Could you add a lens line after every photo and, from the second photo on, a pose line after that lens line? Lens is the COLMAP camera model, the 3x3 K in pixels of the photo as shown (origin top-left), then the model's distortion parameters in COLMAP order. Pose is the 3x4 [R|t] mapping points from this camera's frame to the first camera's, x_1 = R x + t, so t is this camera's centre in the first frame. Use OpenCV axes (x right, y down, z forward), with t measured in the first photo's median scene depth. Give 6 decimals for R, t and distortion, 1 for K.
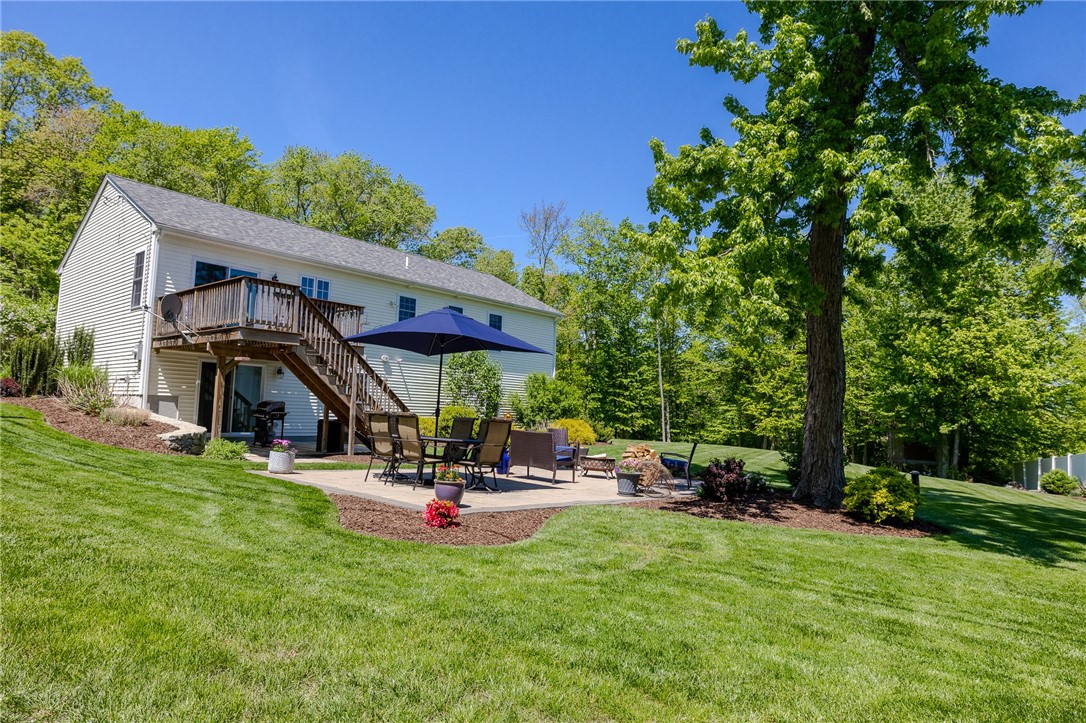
lens RADIAL K [[649.4, 0, 540.9], [0, 649.4, 356.1], [0, 0, 1]] dist [-0.004023, 0.001196]
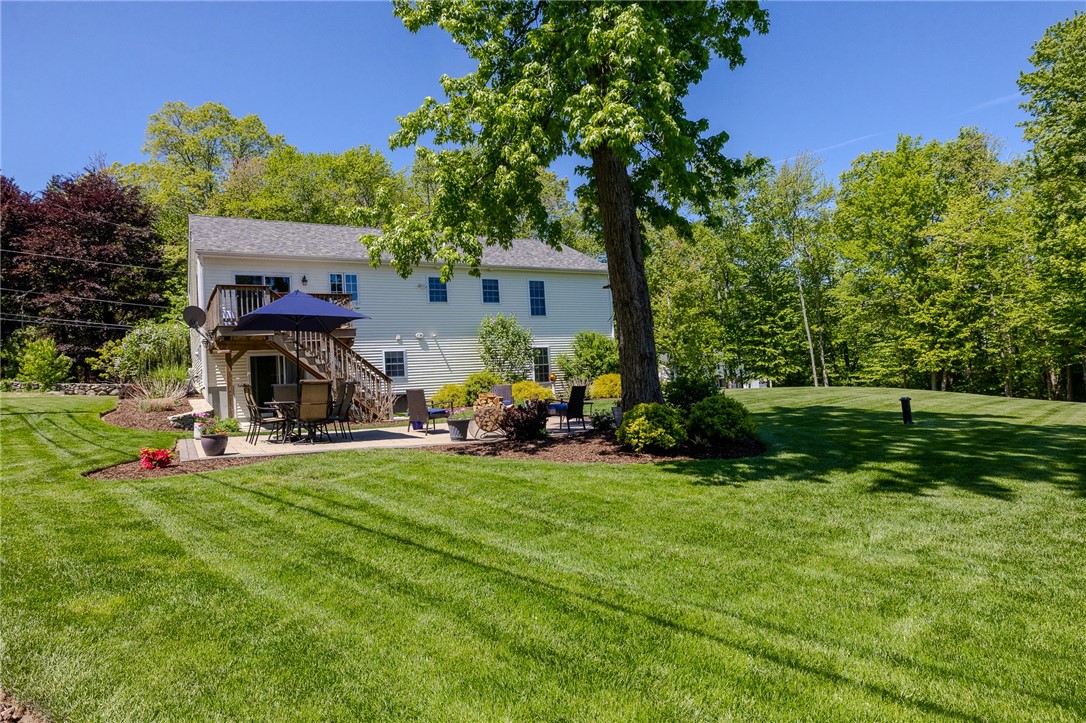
lens RADIAL K [[649.4, 0, 540.9], [0, 649.4, 356.1], [0, 0, 1]] dist [-0.004023, 0.001196]
pose [[0.939983, -0.102783, -0.325373, 0.139294], [0.119157, 0.992399, 0.030748, 0.012901], [0.319740, -0.067673, 0.945086, 0.006660]]
